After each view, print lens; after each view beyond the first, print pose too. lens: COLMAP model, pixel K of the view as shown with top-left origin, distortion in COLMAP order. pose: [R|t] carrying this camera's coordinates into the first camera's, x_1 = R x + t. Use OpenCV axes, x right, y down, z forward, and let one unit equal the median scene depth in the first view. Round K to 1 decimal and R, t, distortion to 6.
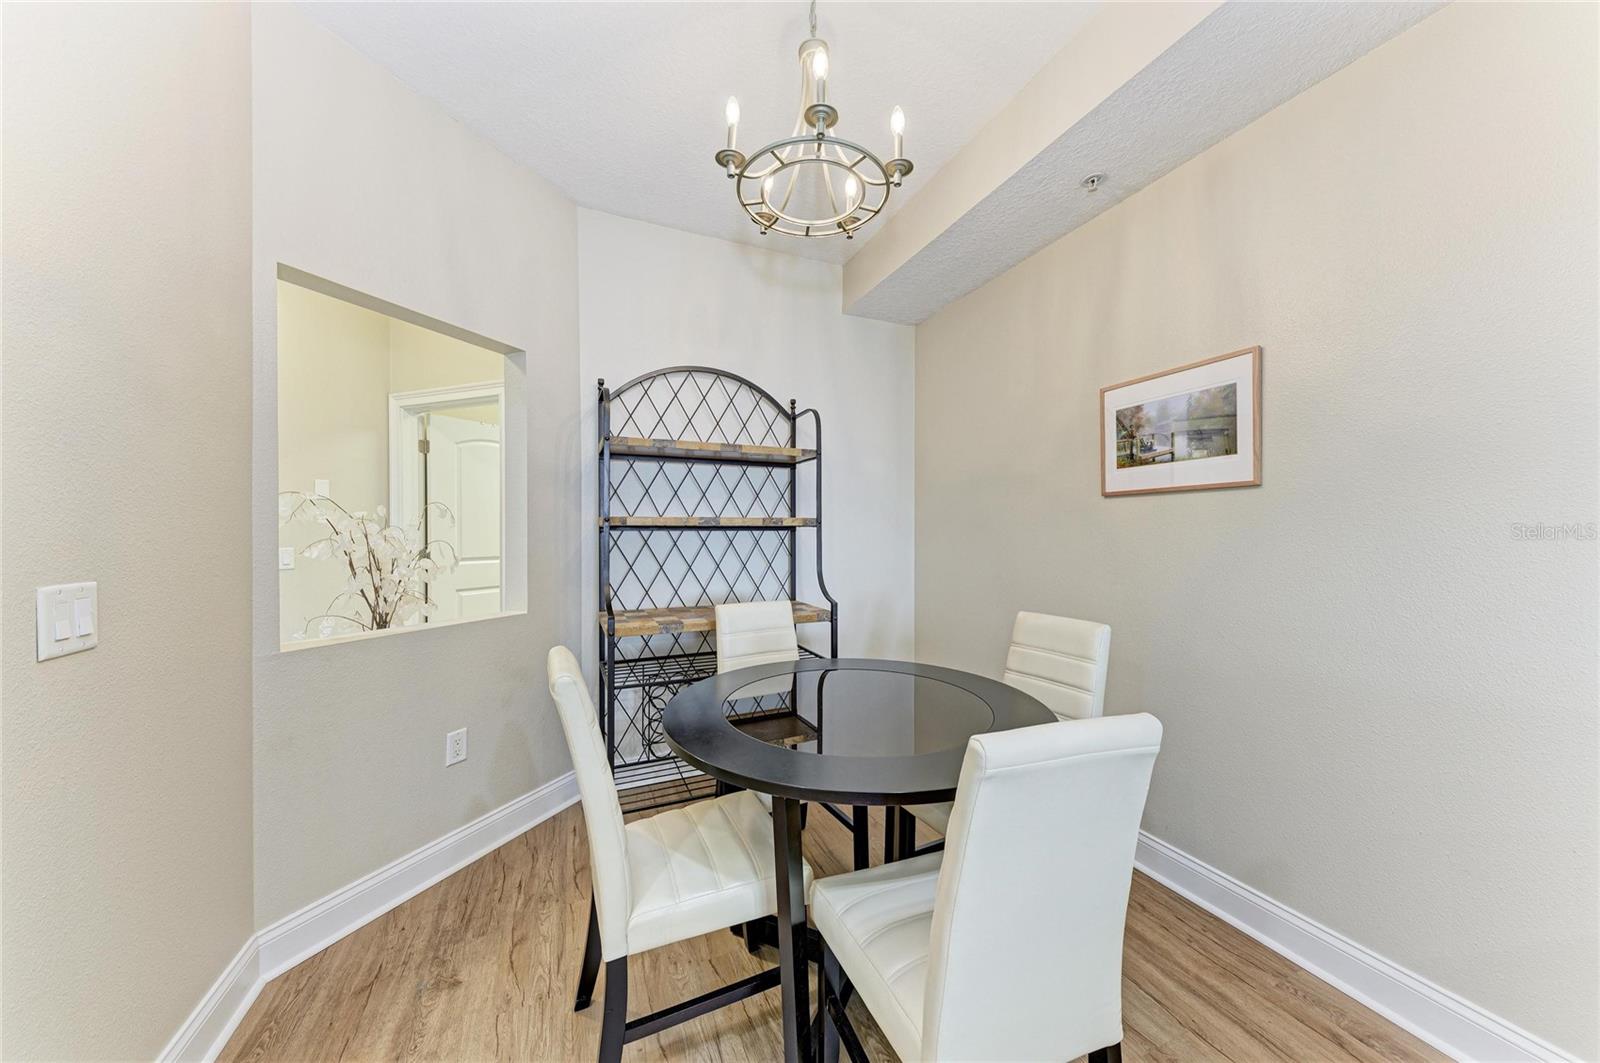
lens RADIAL K [[540.4, 0, 801.5], [0, 540.4, 533.3], [0, 0, 1]] dist [0.021255, -0.004902]
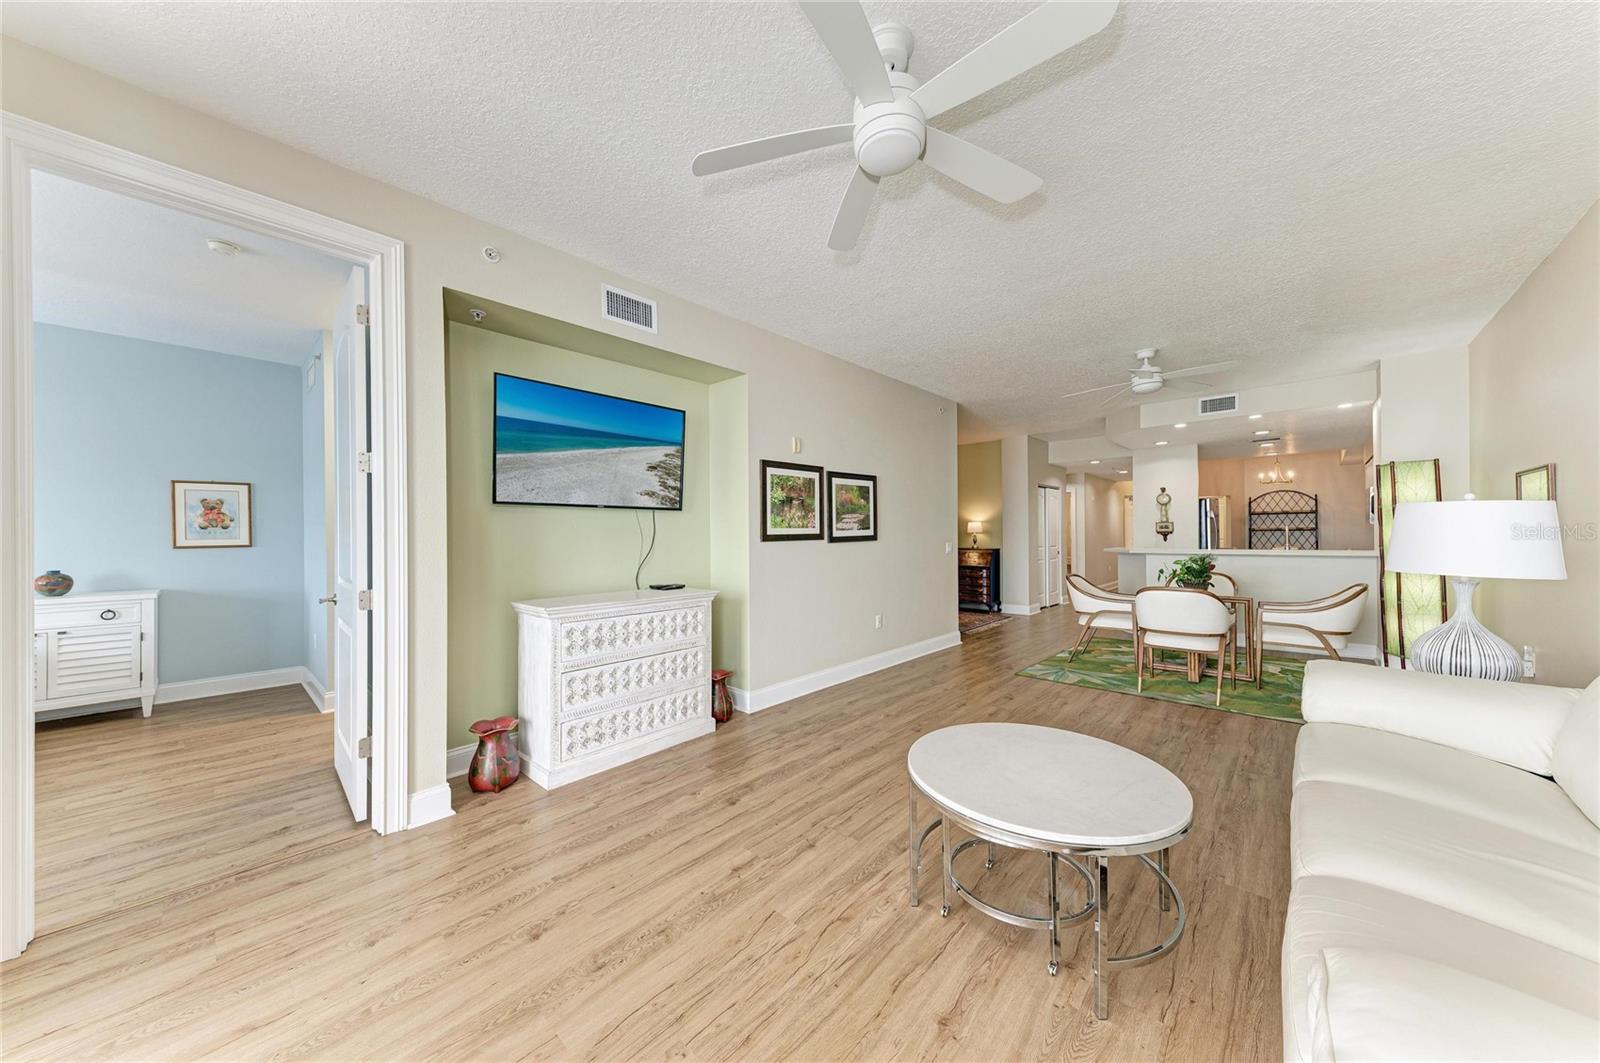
lens RADIAL K [[540.4, 0, 801.5], [0, 540.4, 533.3], [0, 0, 1]] dist [0.021255, -0.004902]
pose [[0.407219, -0.004732, -0.913318, 2.152232], [0.002312, 0.999989, -0.004151, 0.022626], [0.913328, -0.000421, 0.407225, -4.049895]]
